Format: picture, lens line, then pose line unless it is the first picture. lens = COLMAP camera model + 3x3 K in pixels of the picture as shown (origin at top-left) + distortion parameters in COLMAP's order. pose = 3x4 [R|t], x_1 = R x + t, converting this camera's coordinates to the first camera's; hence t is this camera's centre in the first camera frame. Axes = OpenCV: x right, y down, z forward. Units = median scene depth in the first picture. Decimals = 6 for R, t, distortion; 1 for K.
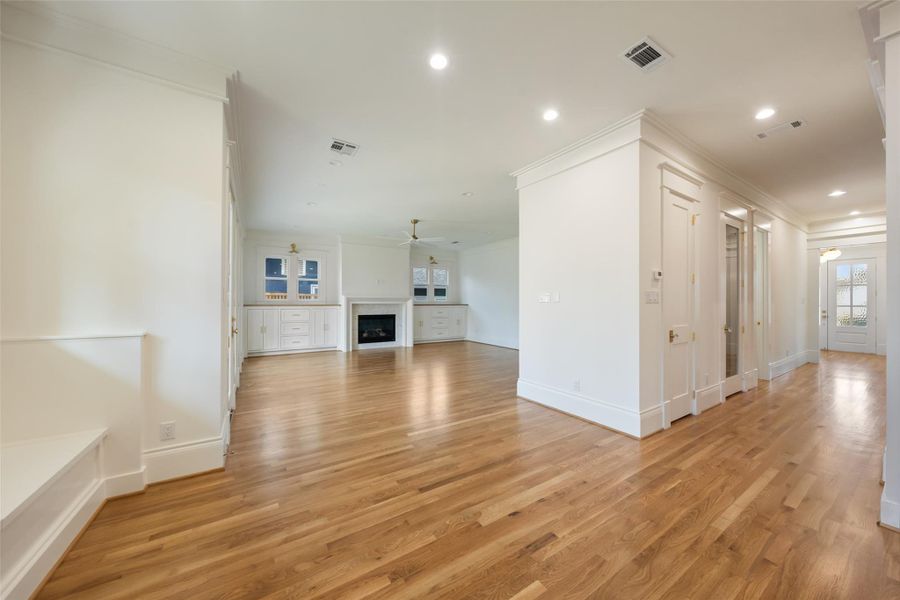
lens RADIAL K [[312.6, 0, 451.7], [0, 312.6, 301.8], [0, 0, 1]] dist [-0.003466, -0.000008]
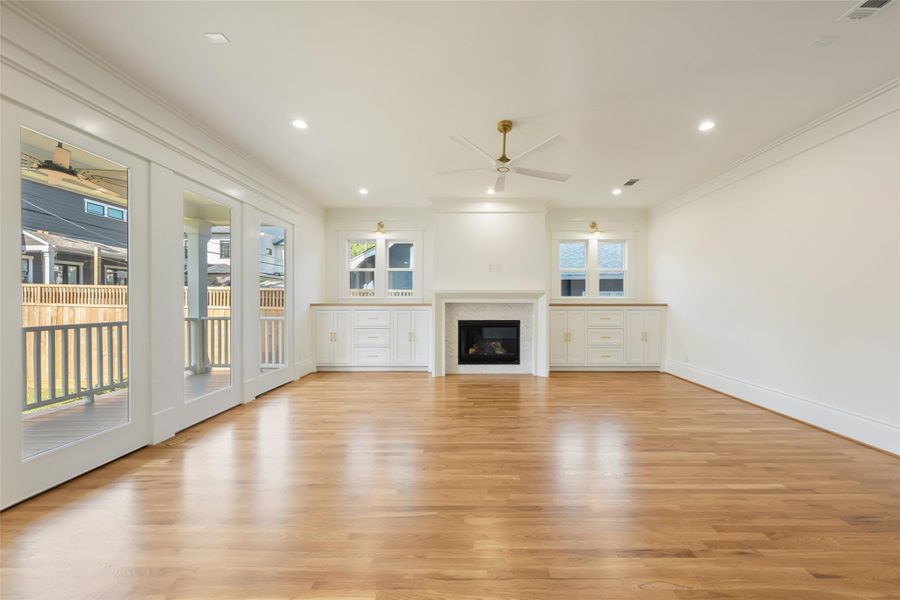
lens RADIAL K [[312.6, 0, 473.7], [0, 312.6, 303.4], [0, 0, 1]] dist [-0.003466, -0.000008]
pose [[0.846546, 0.005326, -0.532288, 0.072542], [0.000396, 0.999943, 0.010636, 0.000752], [0.532315, -0.009215, 0.846496, 0.469453]]
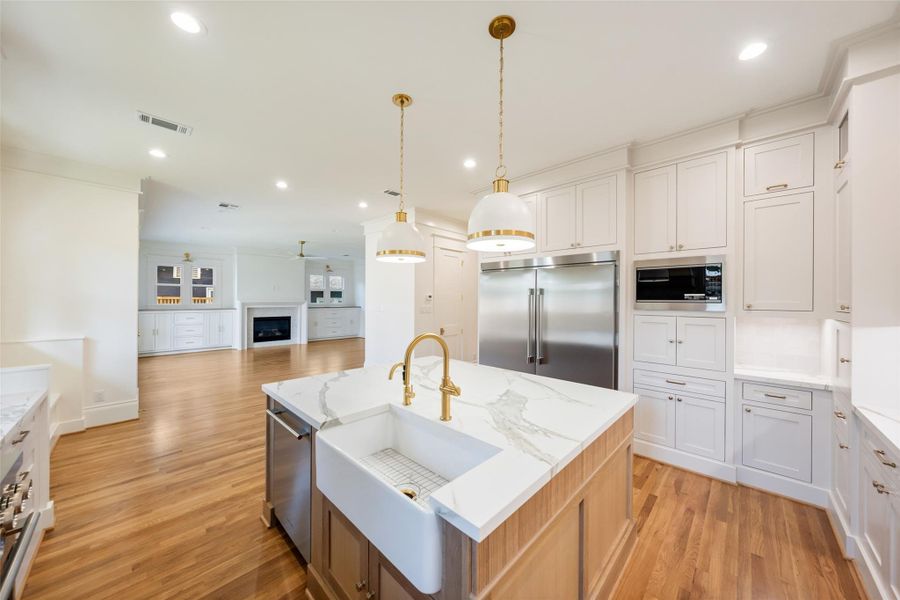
lens RADIAL K [[312.6, 0, 453.8], [0, 312.6, 299.1], [0, 0, 1]] dist [-0.003466, -0.000008]
pose [[0.971033, 0.003086, 0.238926, 0.138587], [-0.003620, 0.999992, 0.001798, -0.029251], [-0.238919, -0.002611, 0.971036, -0.282568]]
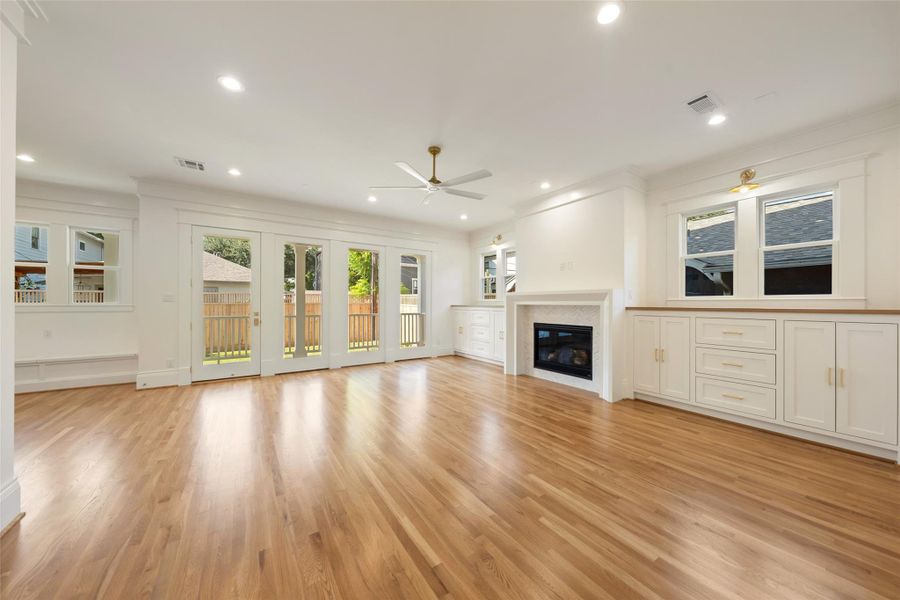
lens RADIAL K [[312.6, 0, 456.8], [0, 312.6, 303.7], [0, 0, 1]] dist [-0.003466, -0.000008]
pose [[0.040213, 0.006202, -0.999172, 0.332355], [0.003411, 0.999974, 0.006344, -0.000445], [0.999185, -0.003663, 0.040191, 0.819719]]
